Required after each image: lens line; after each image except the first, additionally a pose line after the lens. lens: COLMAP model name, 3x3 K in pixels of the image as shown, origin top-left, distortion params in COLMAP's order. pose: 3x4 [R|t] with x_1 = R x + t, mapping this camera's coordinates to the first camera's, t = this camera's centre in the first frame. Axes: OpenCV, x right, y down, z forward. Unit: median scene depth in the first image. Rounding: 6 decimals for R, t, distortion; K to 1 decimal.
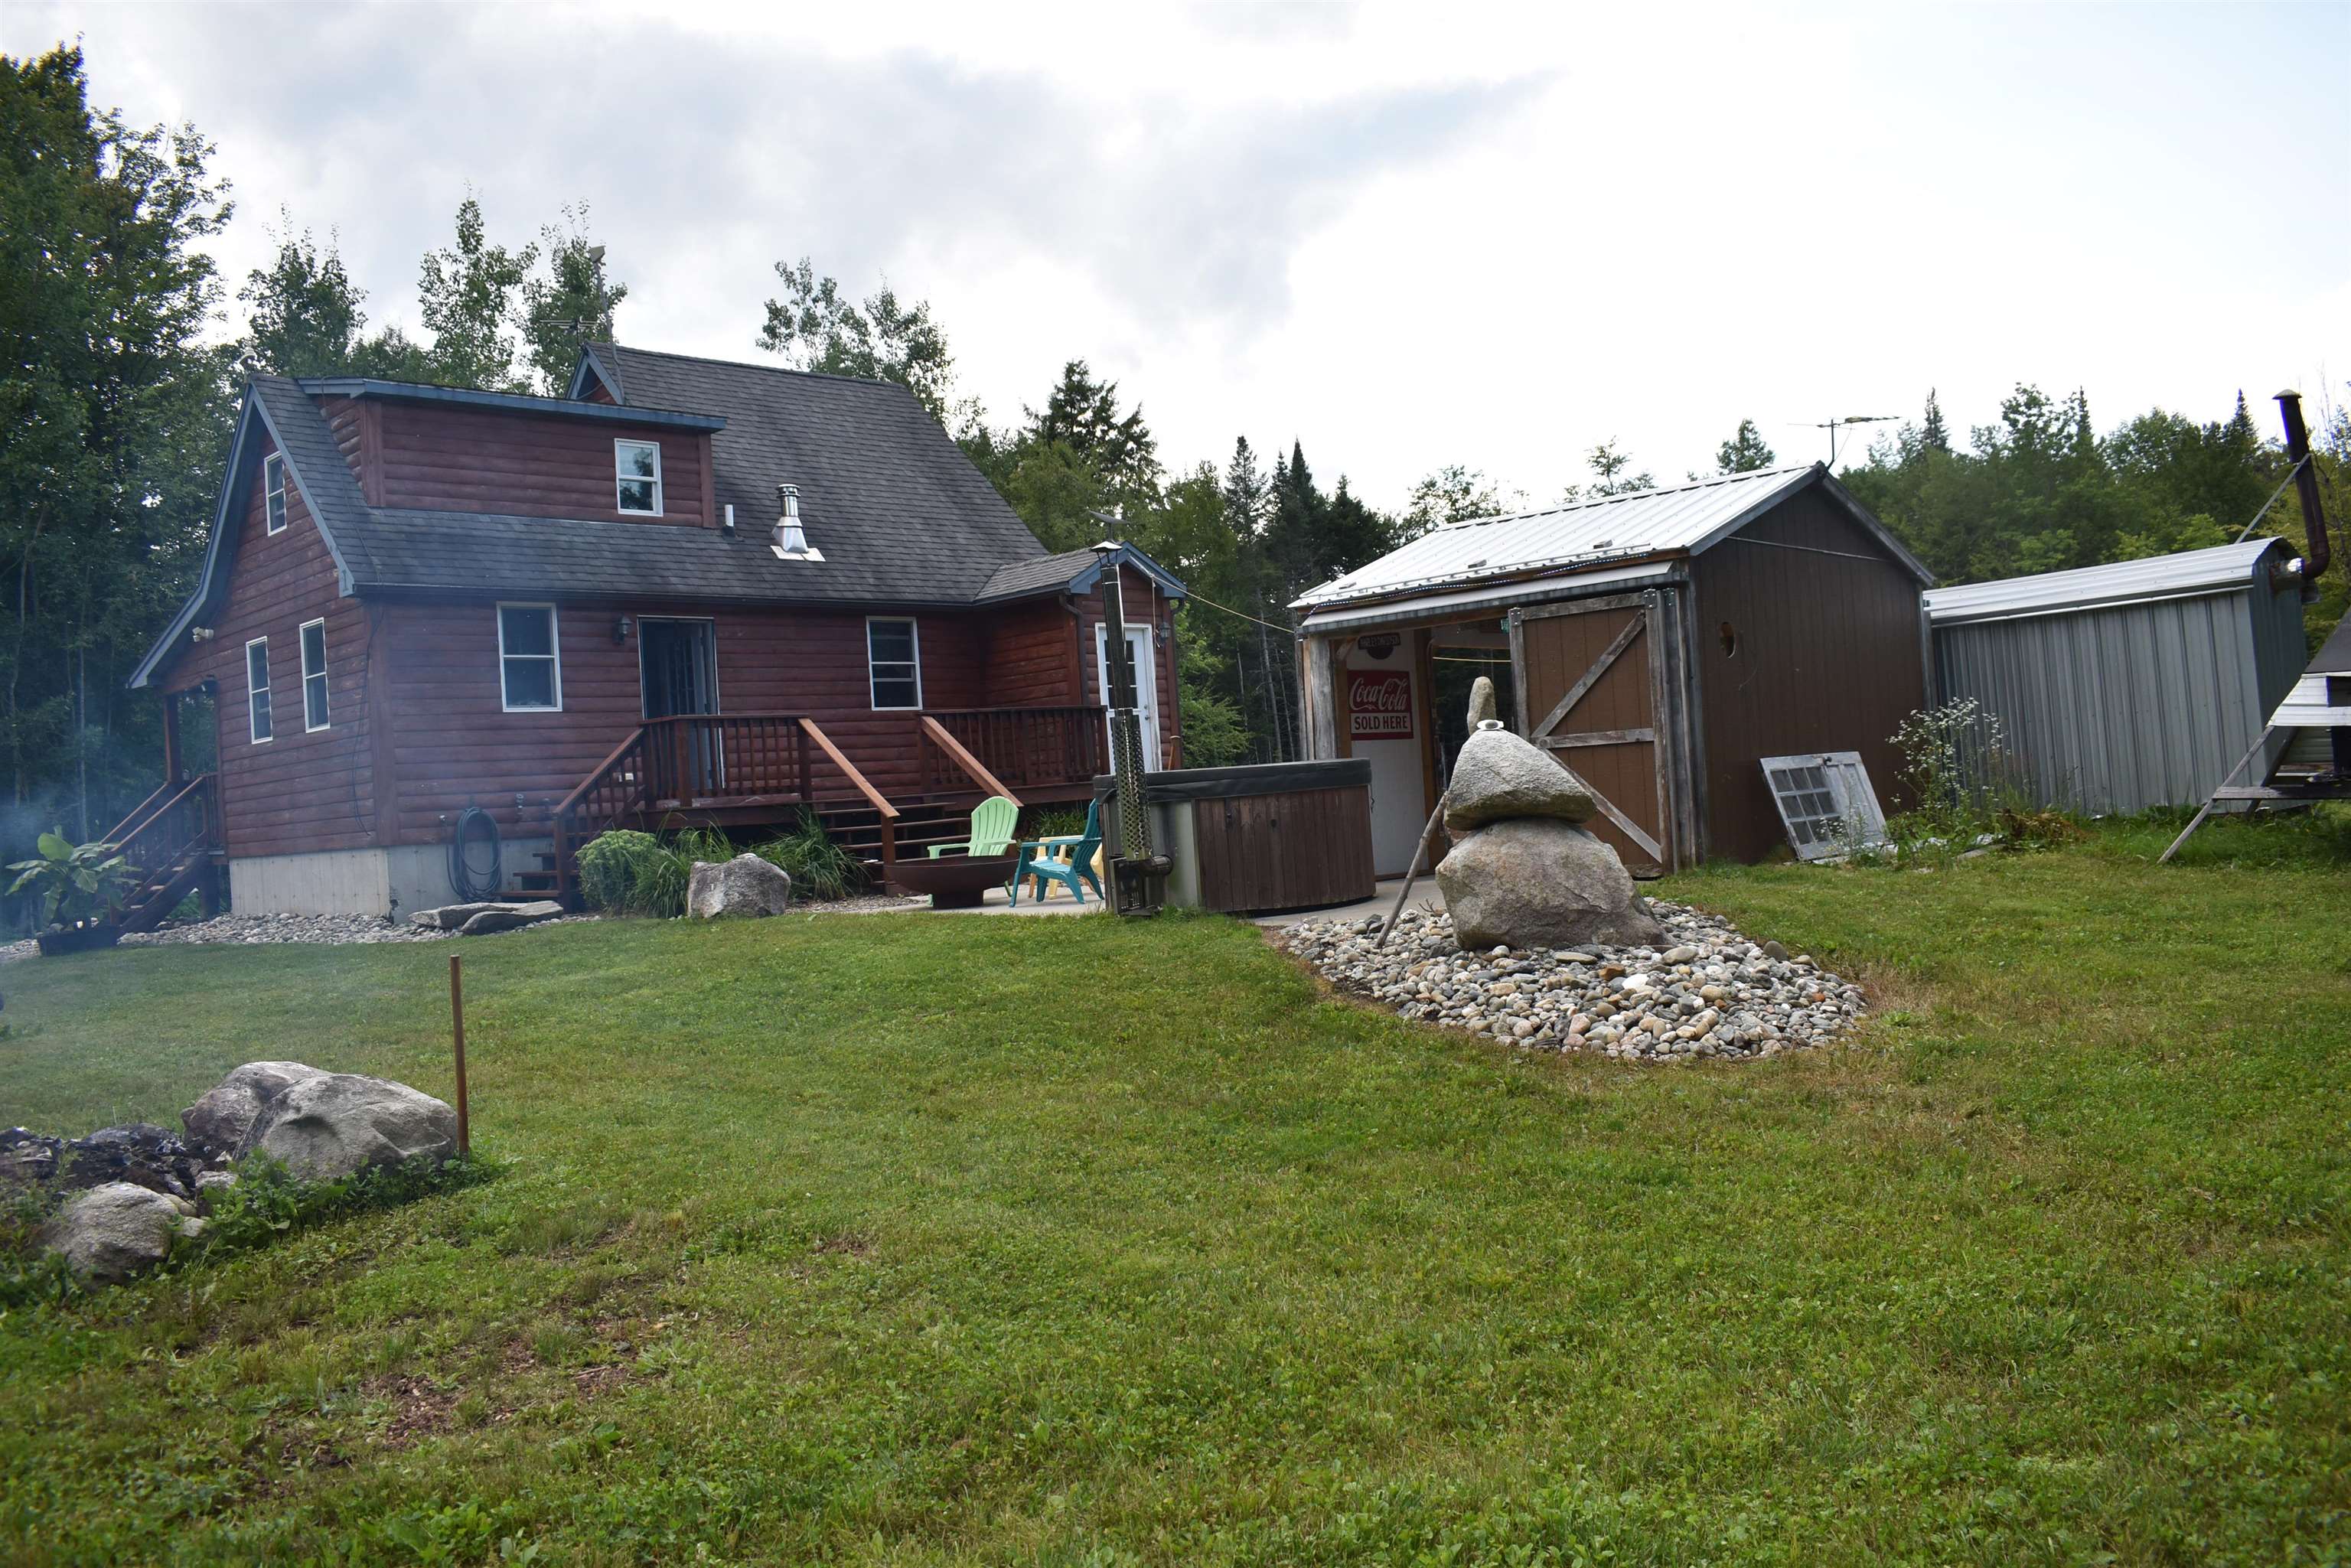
lens RADIAL K [[1819.8, 0, 1249.4], [0, 1819.8, 783.3], [0, 0, 1]] dist [-0.088374, -0.004593]
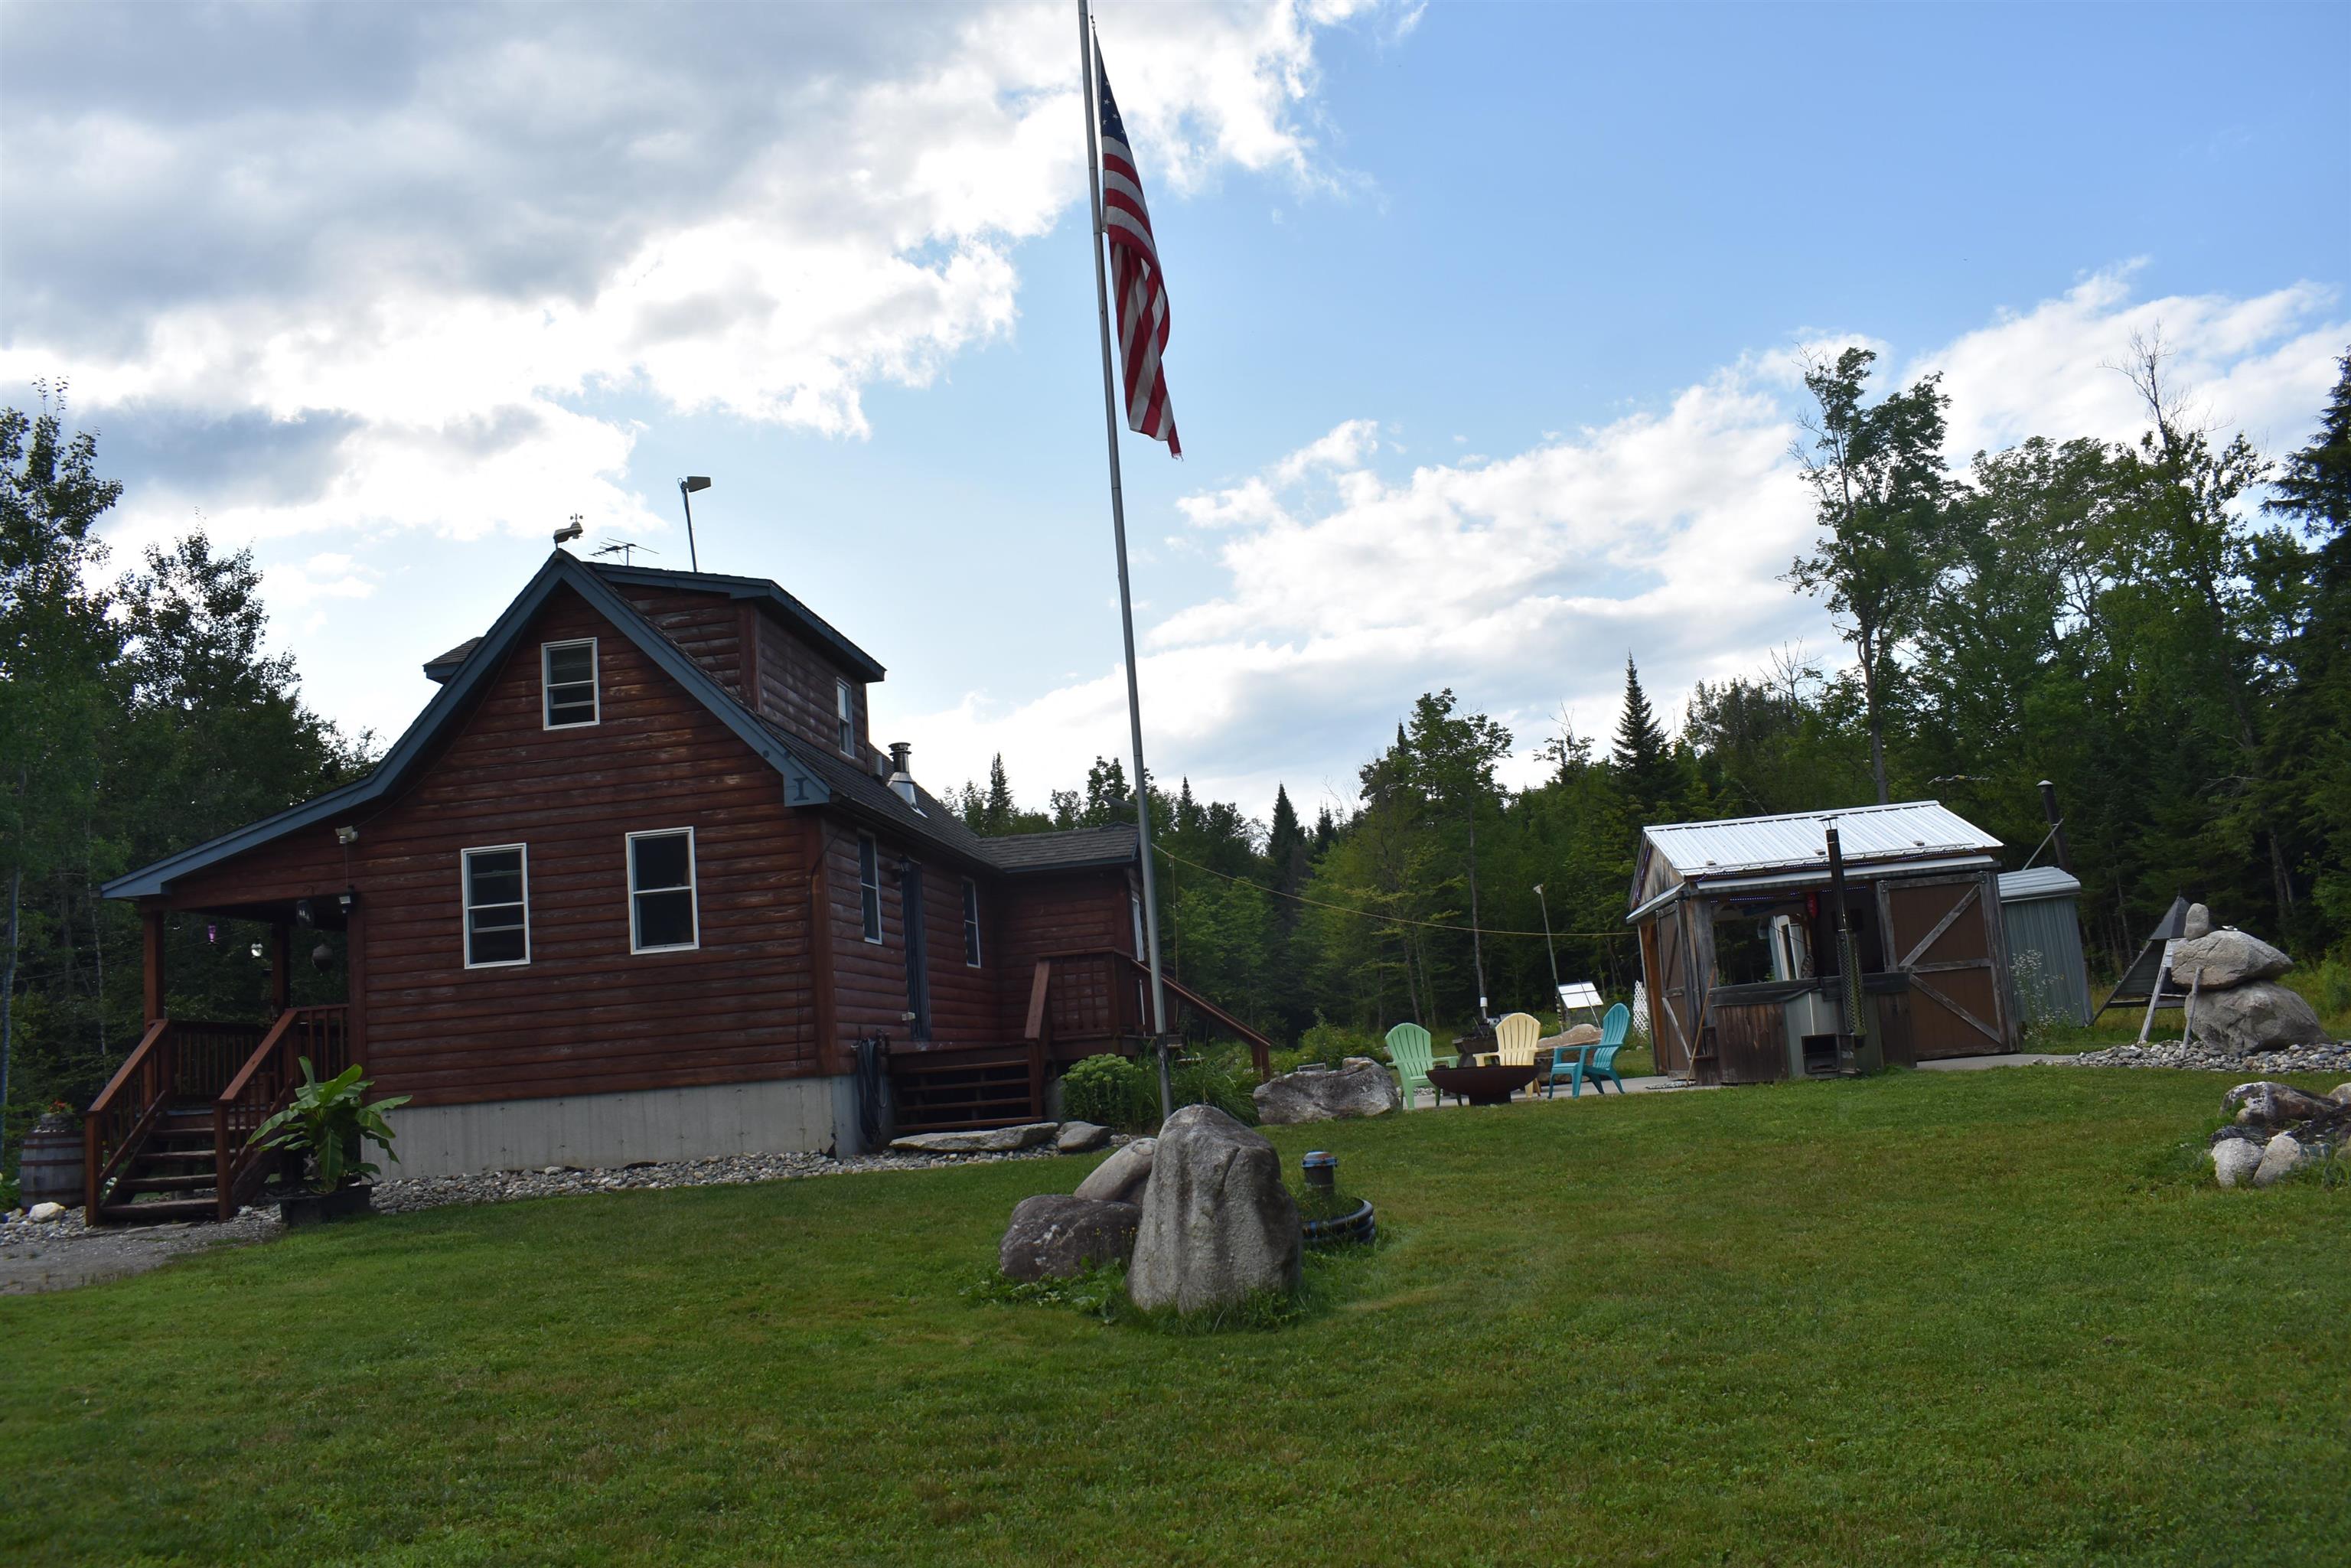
lens RADIAL K [[1819.8, 0, 1249.4], [0, 1819.8, 783.3], [0, 0, 1]] dist [-0.088374, -0.004593]
pose [[0.801482, 0.091474, 0.590981, -1.023514], [0.025076, 0.982222, -0.186041, 0.078294], [-0.597492, 0.163928, 0.784940, 0.108128]]
